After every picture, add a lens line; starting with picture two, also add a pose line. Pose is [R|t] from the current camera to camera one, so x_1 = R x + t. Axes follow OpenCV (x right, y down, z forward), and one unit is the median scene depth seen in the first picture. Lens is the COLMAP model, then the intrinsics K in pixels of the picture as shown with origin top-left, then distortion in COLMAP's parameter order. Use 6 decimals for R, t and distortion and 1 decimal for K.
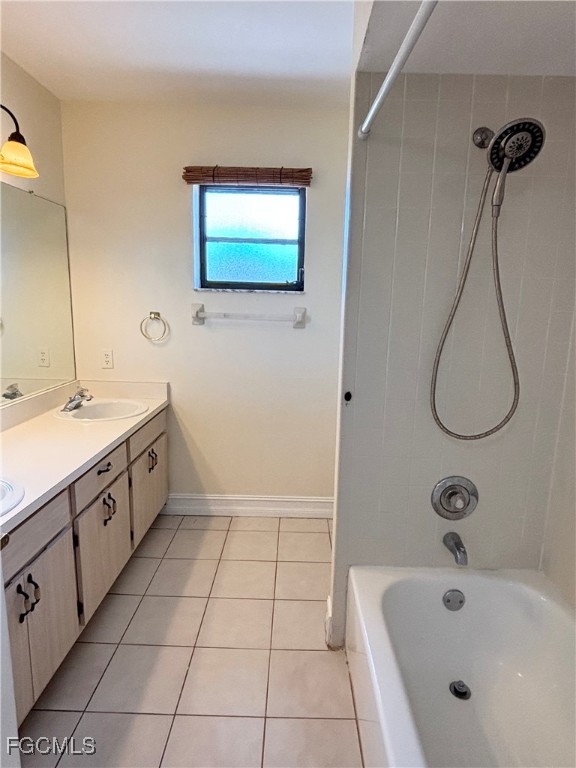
lens RADIAL K [[444.1, 0, 289.7], [0, 444.1, 382.9], [0, 0, 1]] dist [-0.000773, -0.002444]
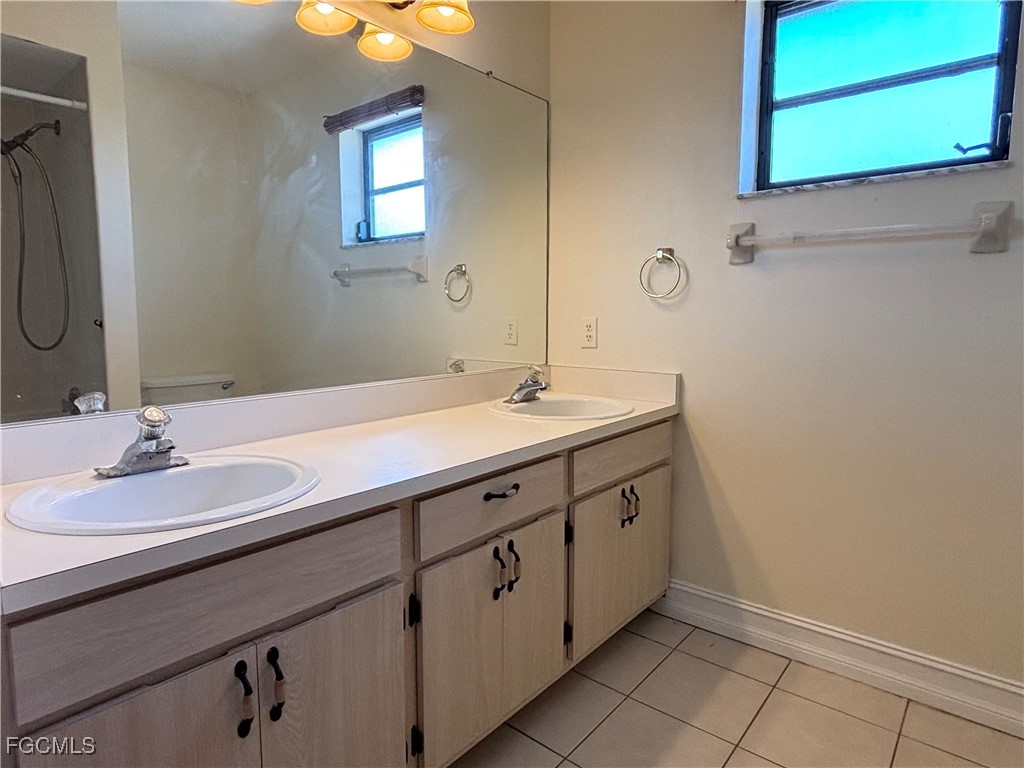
lens RADIAL K [[592.1, 0, 509.2], [0, 592.1, 378.5], [0, 0, 1]] dist [-0.000773, -0.002444]
pose [[0.773509, 0.043718, -0.632275, 0.028701], [-0.095841, 0.994214, -0.048505, 0.063254], [0.626497, 0.098117, 0.773224, 0.307267]]
